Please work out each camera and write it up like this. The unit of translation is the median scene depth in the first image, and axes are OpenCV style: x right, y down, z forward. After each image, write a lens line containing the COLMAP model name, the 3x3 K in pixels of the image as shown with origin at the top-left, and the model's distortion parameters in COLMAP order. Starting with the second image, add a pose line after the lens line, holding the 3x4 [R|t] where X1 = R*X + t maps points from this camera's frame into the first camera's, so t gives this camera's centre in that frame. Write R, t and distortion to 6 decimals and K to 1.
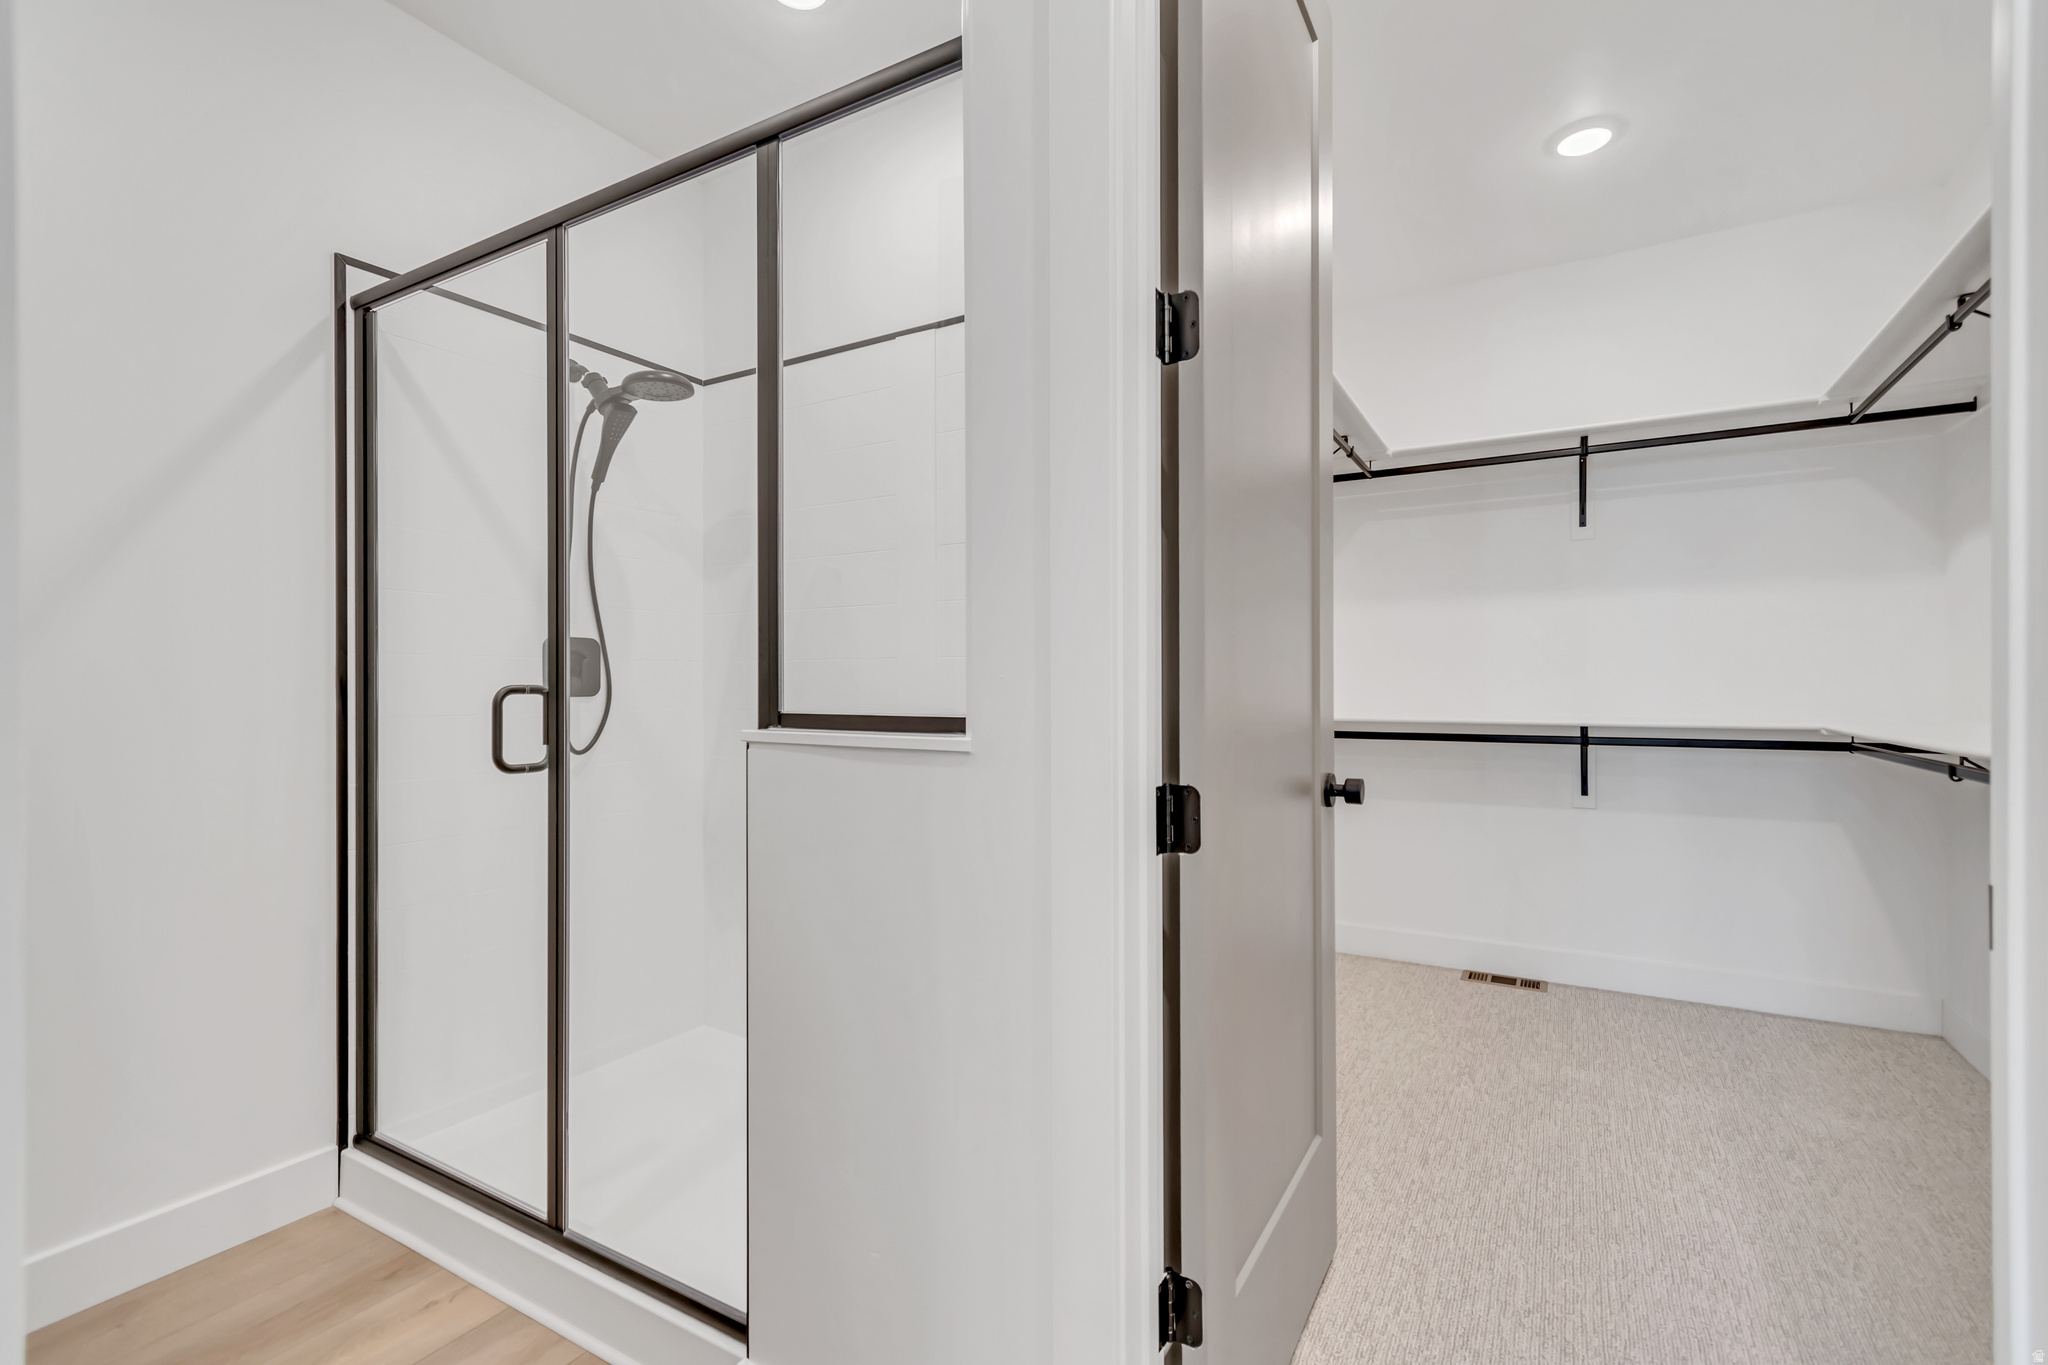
lens RADIAL K [[920.0, 0, 1030.2], [0, 920.0, 688.4], [0, 0, 1]] dist [-0.002874, -0.002139]
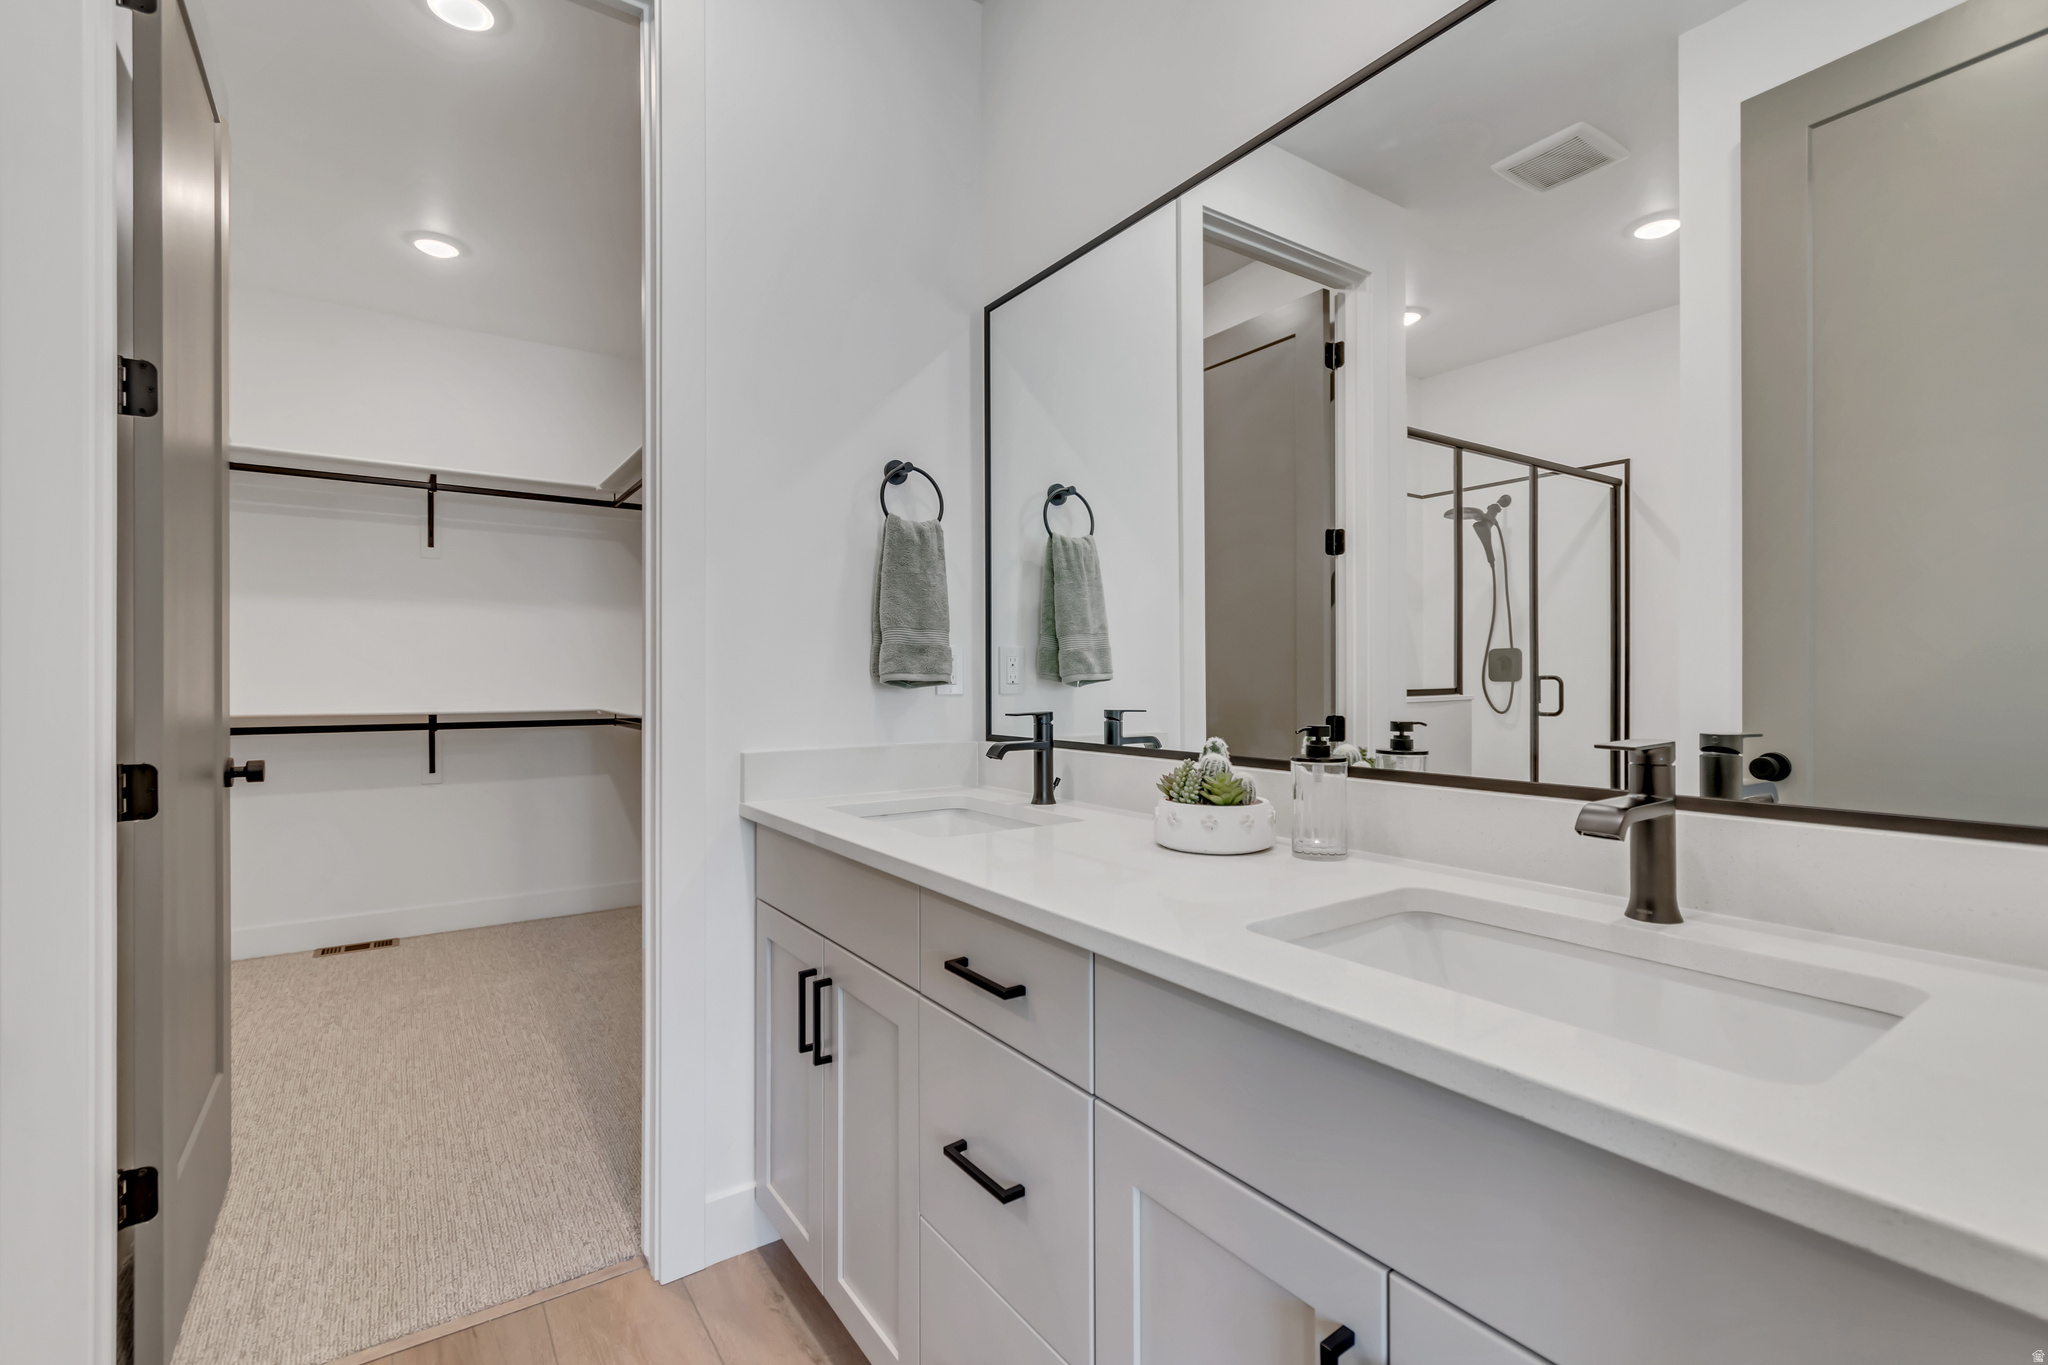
lens RADIAL K [[920.0, 0, 1028.9], [0, 920.0, 681.6], [0, 0, 1]] dist [-0.002874, -0.002139]
pose [[0.421194, -0.000099, 0.906970, -0.226902], [-0.001243, 0.999999, 0.000686, -0.005262], [-0.906969, -0.001417, 0.421194, -0.306952]]
